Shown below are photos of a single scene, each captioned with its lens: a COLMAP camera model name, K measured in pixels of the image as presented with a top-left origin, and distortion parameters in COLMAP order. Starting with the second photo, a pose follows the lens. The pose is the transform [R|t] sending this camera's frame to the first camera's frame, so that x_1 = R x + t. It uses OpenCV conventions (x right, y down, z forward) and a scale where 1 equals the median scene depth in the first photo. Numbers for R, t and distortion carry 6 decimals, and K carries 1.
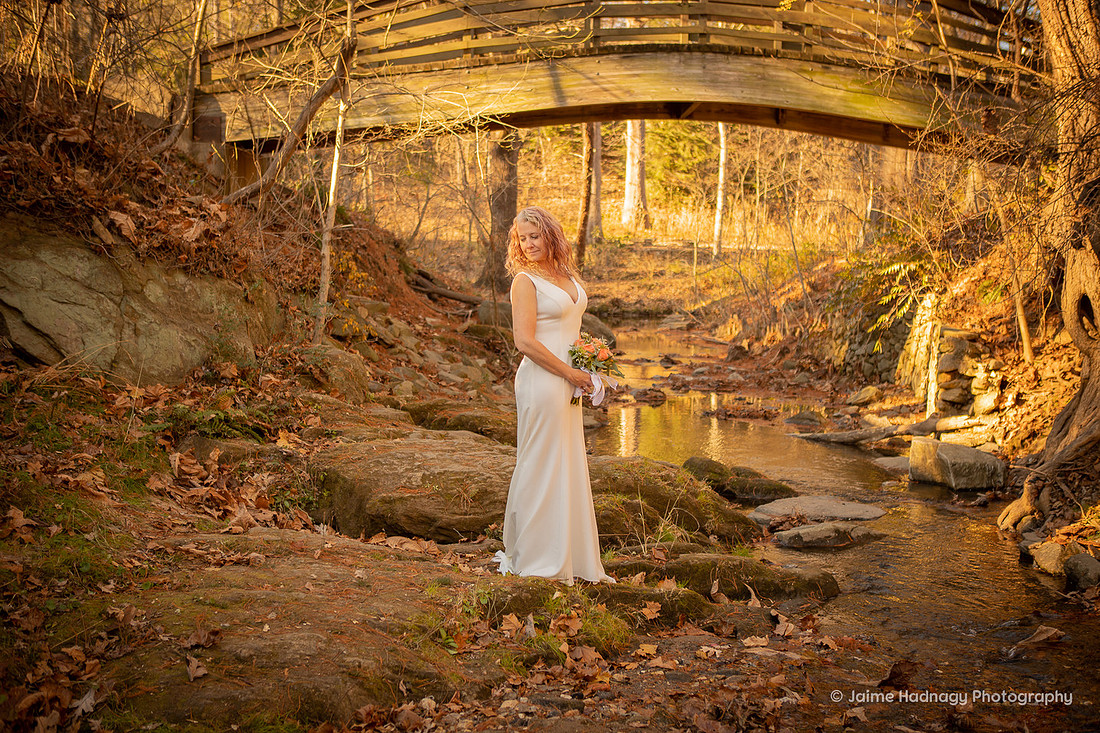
lens RADIAL K [[1244.2, 0, 554.9], [0, 1244.2, 362.7], [0, 0, 1]] dist [-0.040077, 0.000000]
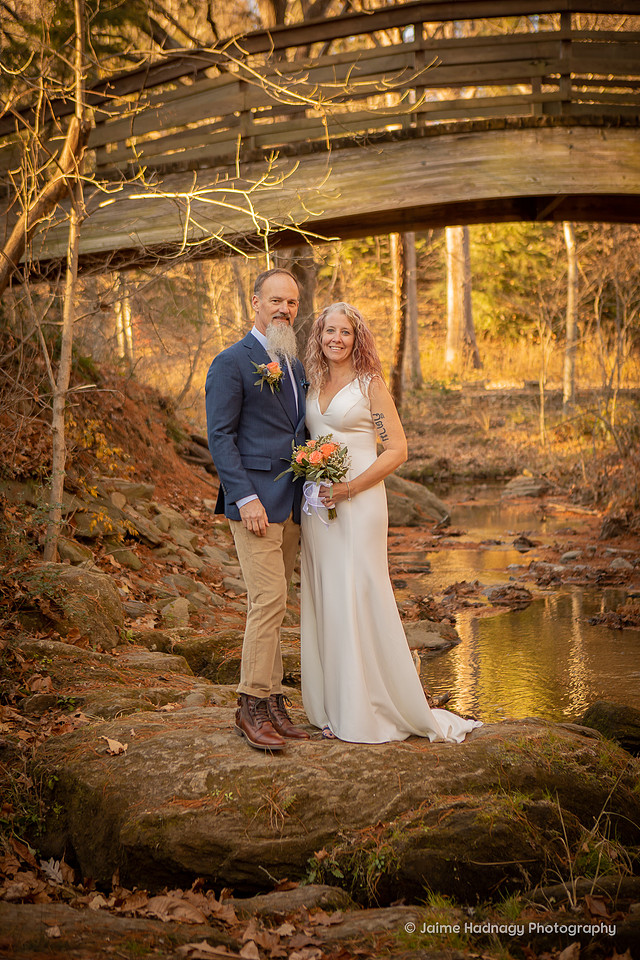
lens RADIAL K [[1531.3, 0, 317.9], [0, 1531.3, 477.7], [0, 0, 1]] dist [0.078462, 0.000000]
pose [[0.998770, -0.040445, -0.028668, -0.008075], [0.039285, 0.998430, -0.039932, -0.010989], [0.030238, 0.038757, 0.998791, 0.079863]]
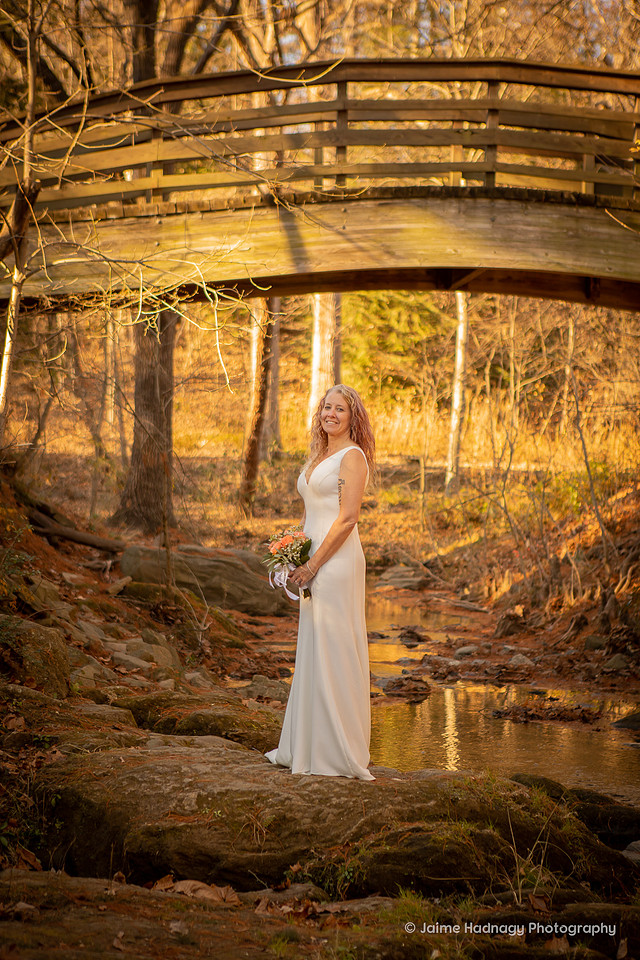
lens RADIAL K [[1898.6, 0, 321.3], [0, 1898.6, 480.2], [0, 0, 1]] dist [0.217757, 0.000000]
pose [[0.997371, 0.005670, 0.072236, -0.044615], [0.000355, 0.996539, -0.083128, -0.000170], [-0.072457, 0.082935, 0.993917, -0.049102]]
